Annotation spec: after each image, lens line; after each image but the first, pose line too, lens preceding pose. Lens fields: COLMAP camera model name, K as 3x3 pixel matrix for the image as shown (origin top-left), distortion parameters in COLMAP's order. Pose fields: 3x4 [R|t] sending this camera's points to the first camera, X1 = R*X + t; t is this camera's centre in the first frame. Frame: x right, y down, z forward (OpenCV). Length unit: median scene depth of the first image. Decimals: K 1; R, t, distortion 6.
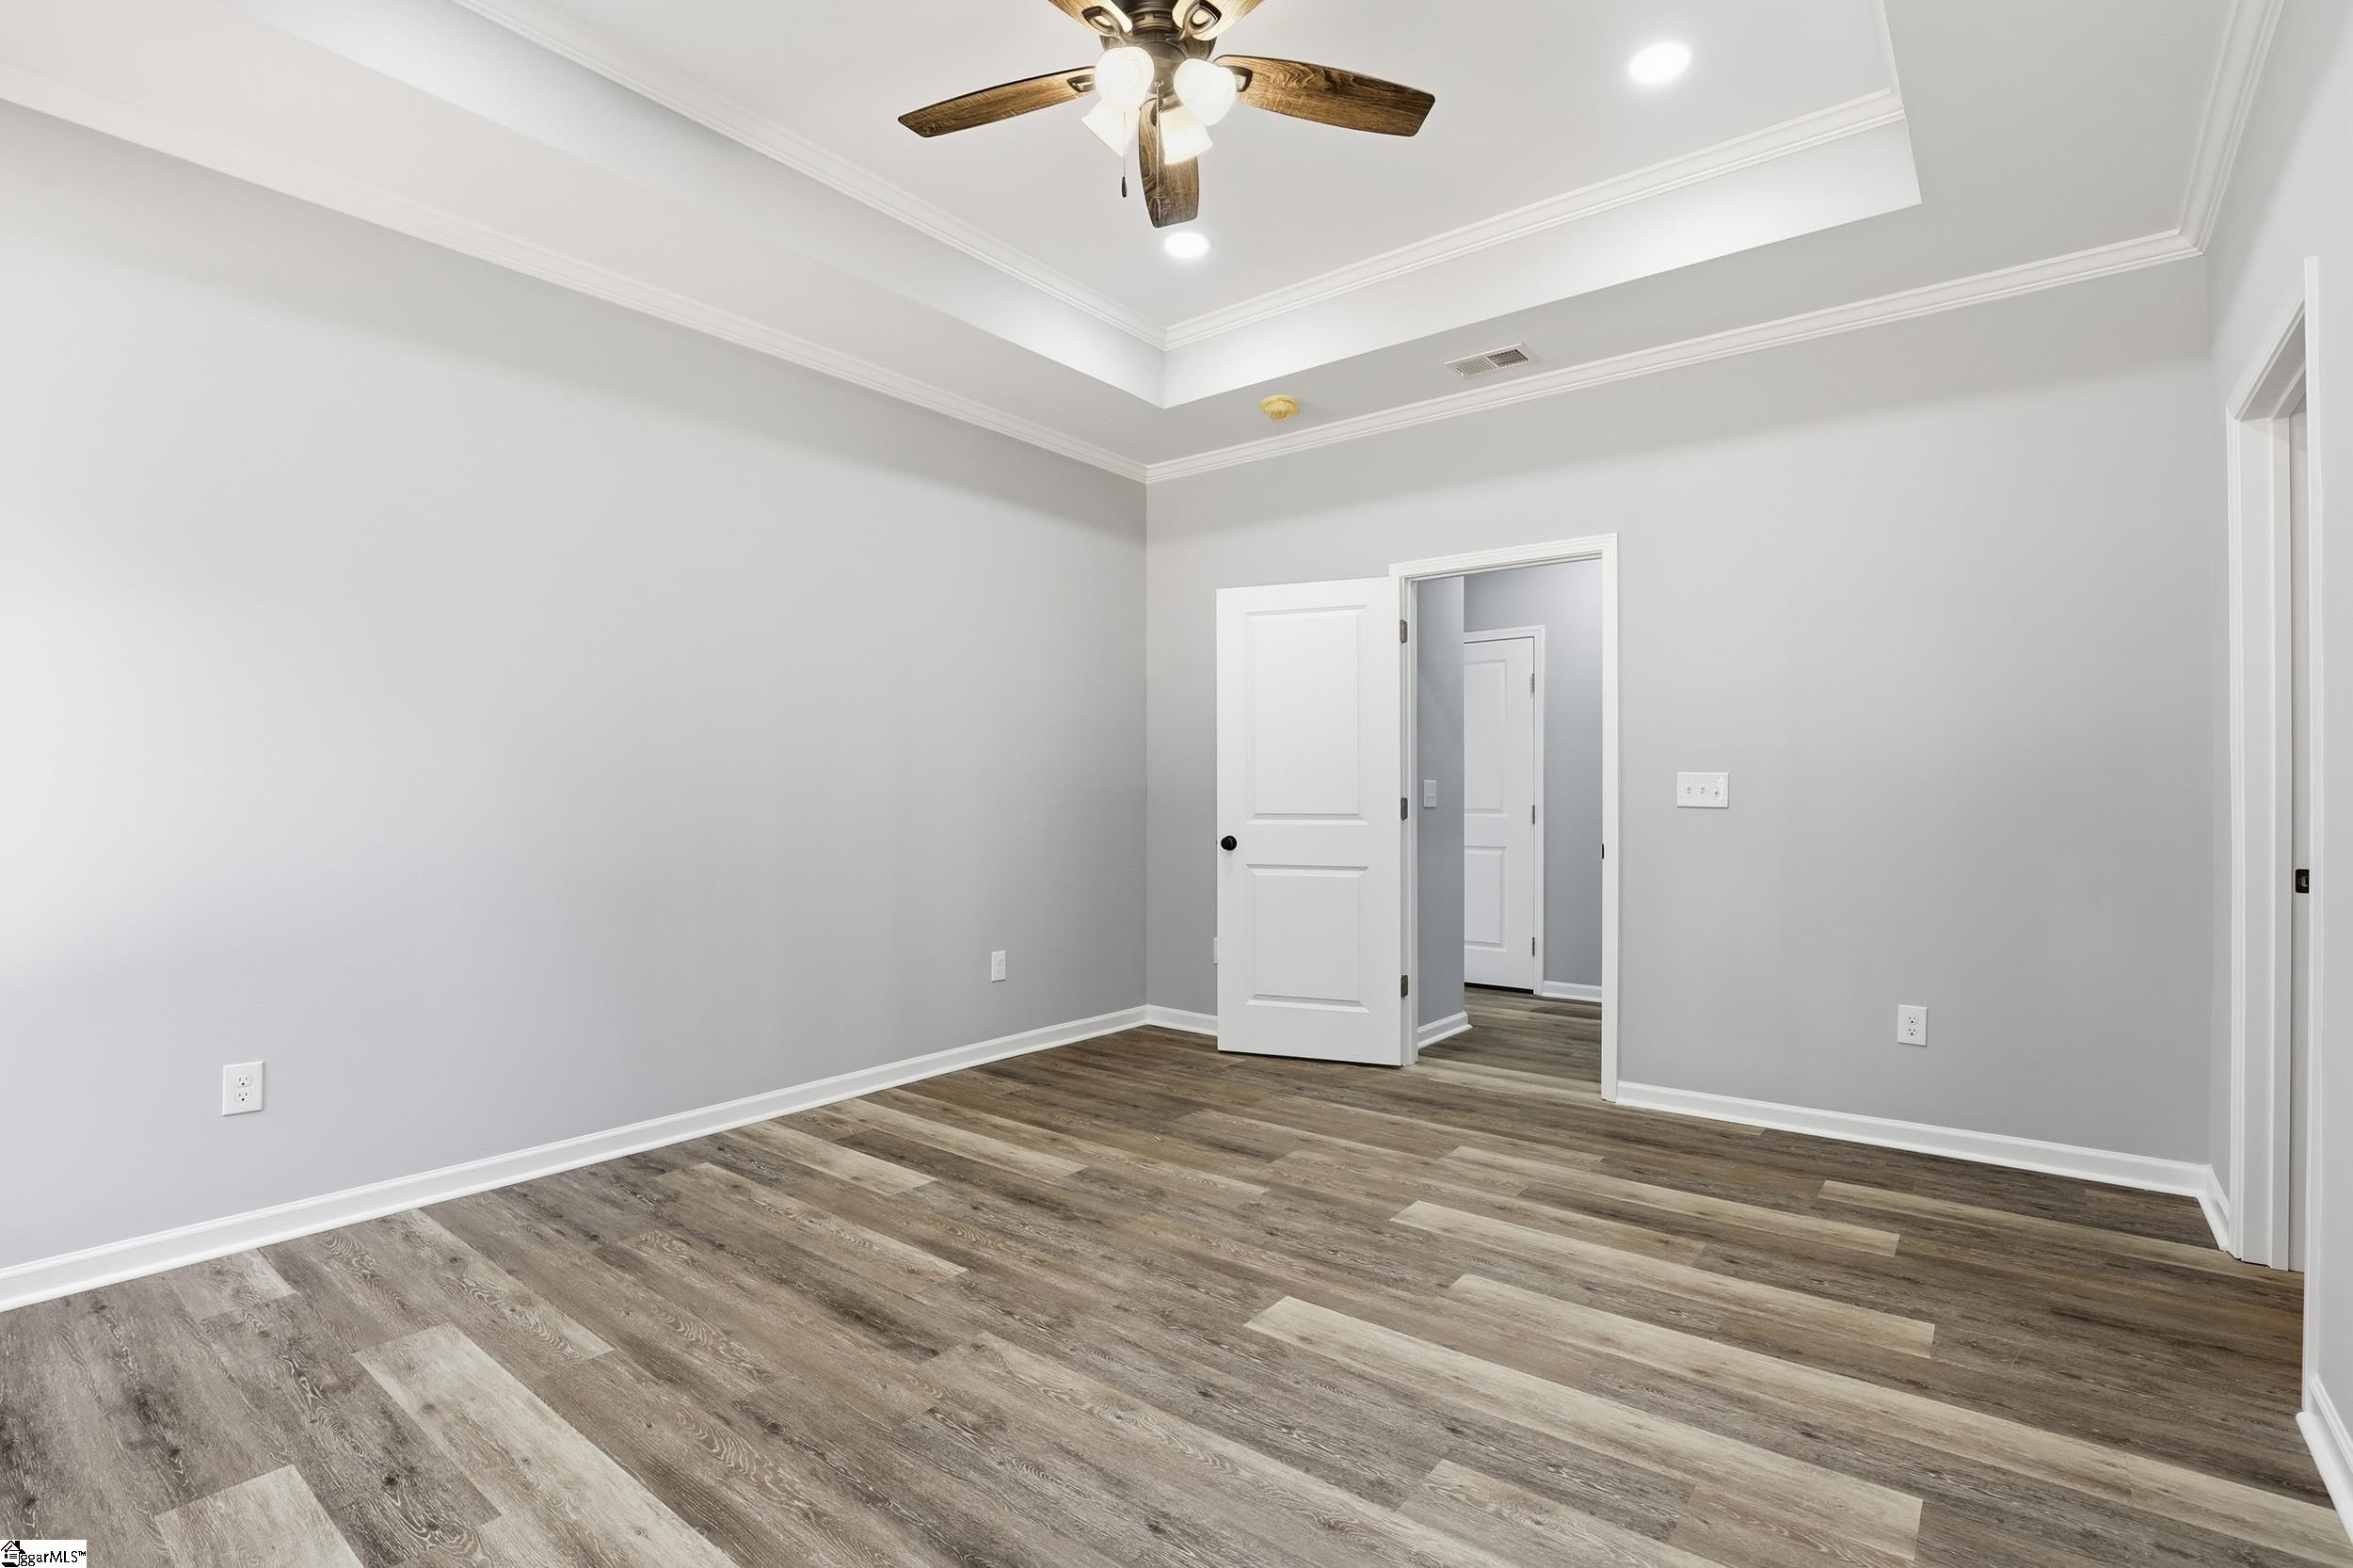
lens RADIAL K [[1088.4, 0, 1179.9], [0, 1088.4, 793.3], [0, 0, 1]] dist [-0.038538, 0.006320]
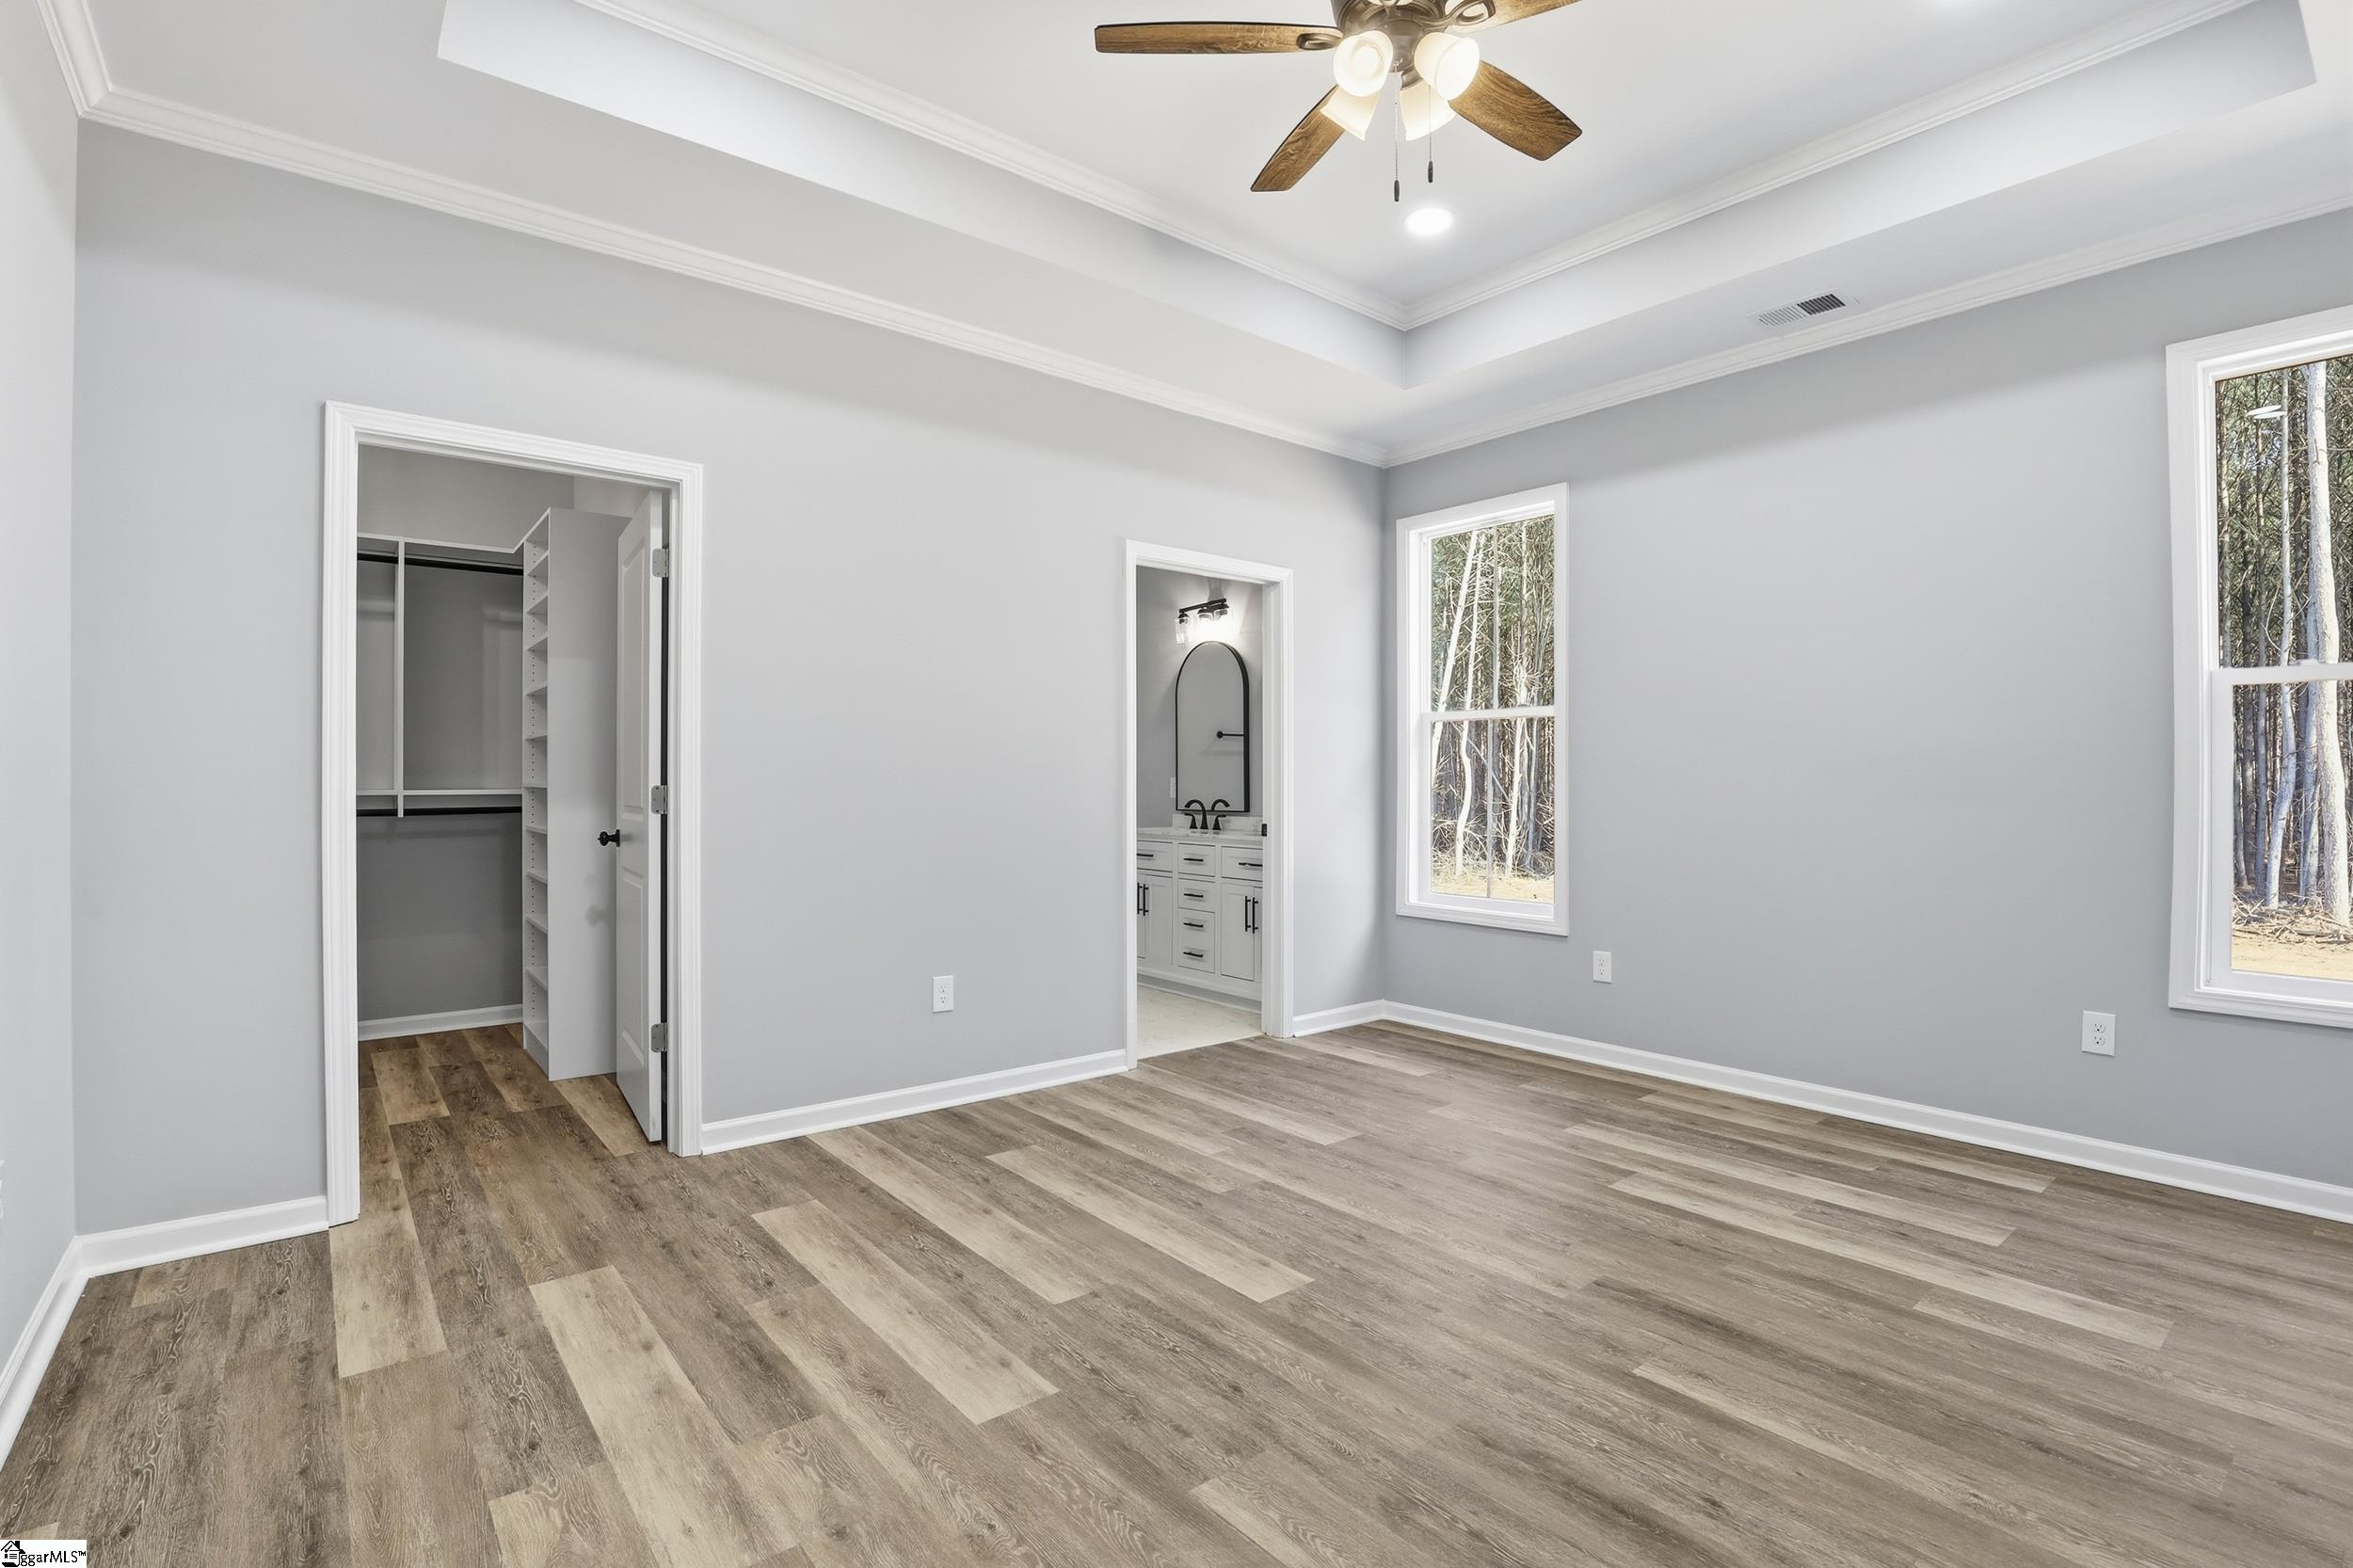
lens RADIAL K [[1088.4, 0, 1179.9], [0, 1088.4, 793.3], [0, 0, 1]] dist [-0.038538, 0.006320]
pose [[-0.976157, -0.005493, 0.216998, -0.034069], [-0.003554, 0.999950, 0.009325, -0.000848], [-0.217038, 0.008332, -0.976127, 1.747733]]
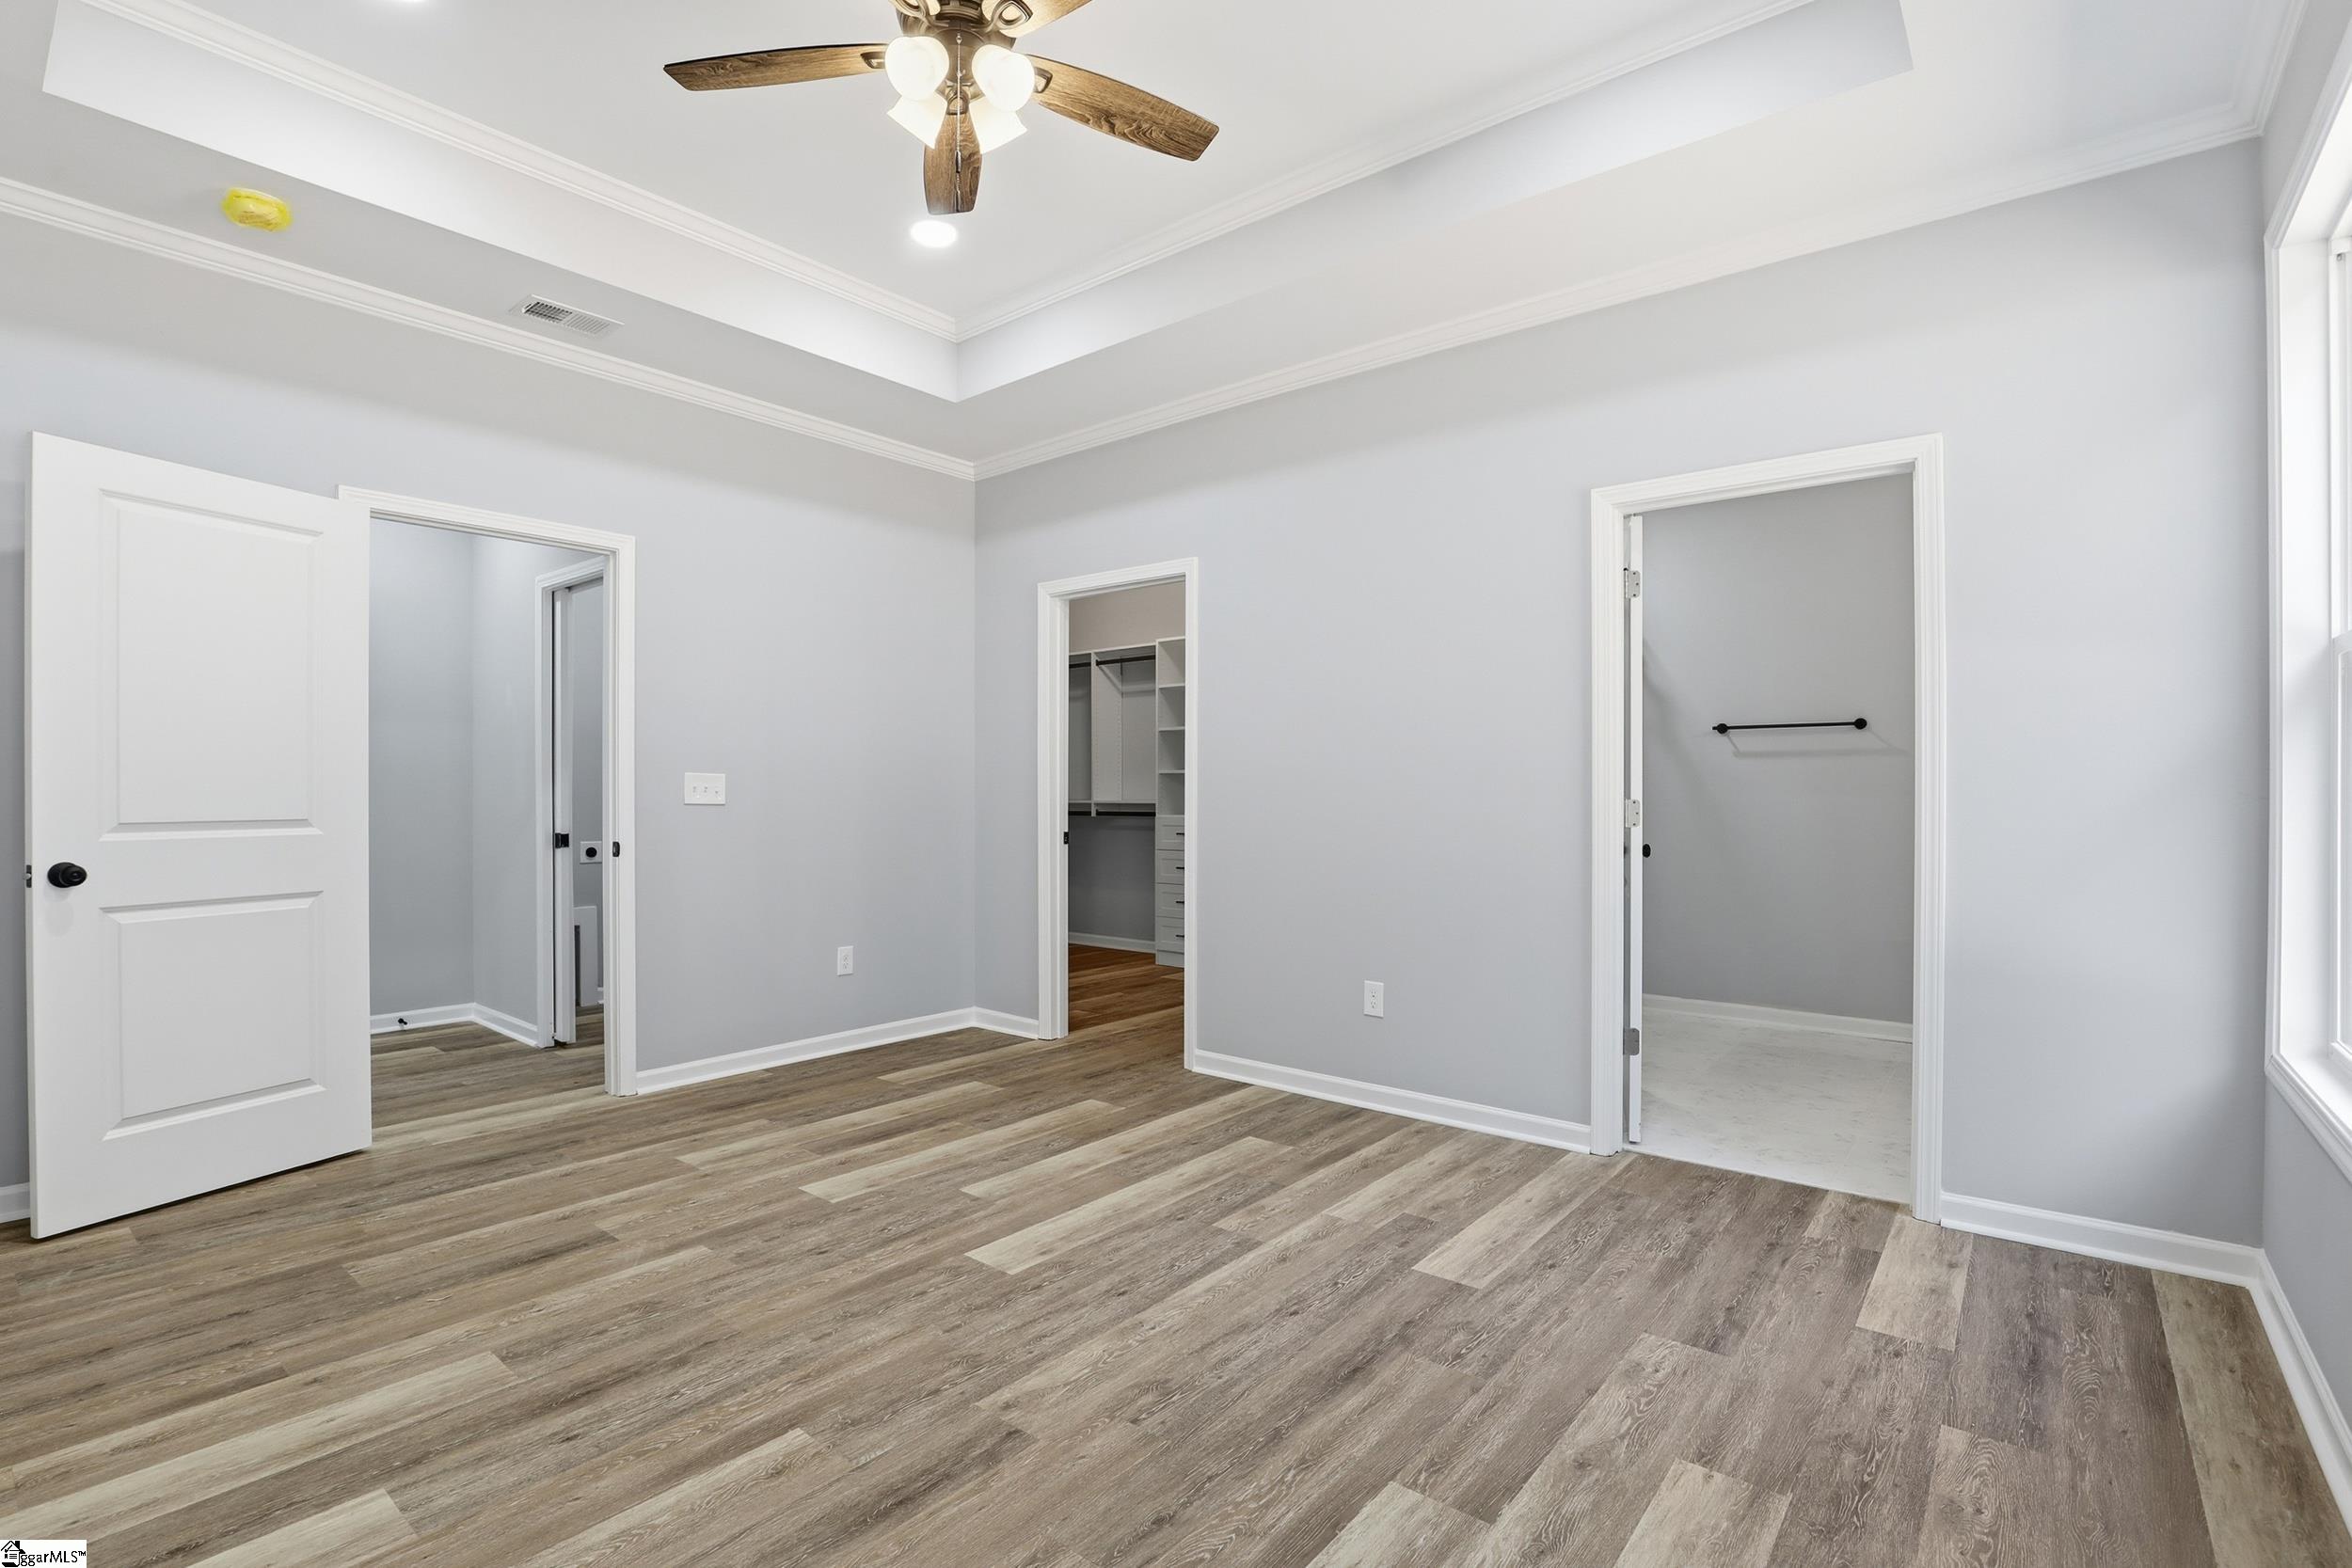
lens RADIAL K [[1087.8, 0, 1179.4], [0, 1087.8, 793.3], [0, 0, 1]] dist [-0.038538, 0.006320]
pose [[0.022160, 0.000738, 0.999754, -0.875354], [-0.002592, 0.999996, -0.000681, 0.002022], [-0.999751, -0.002576, 0.022162, 0.678446]]
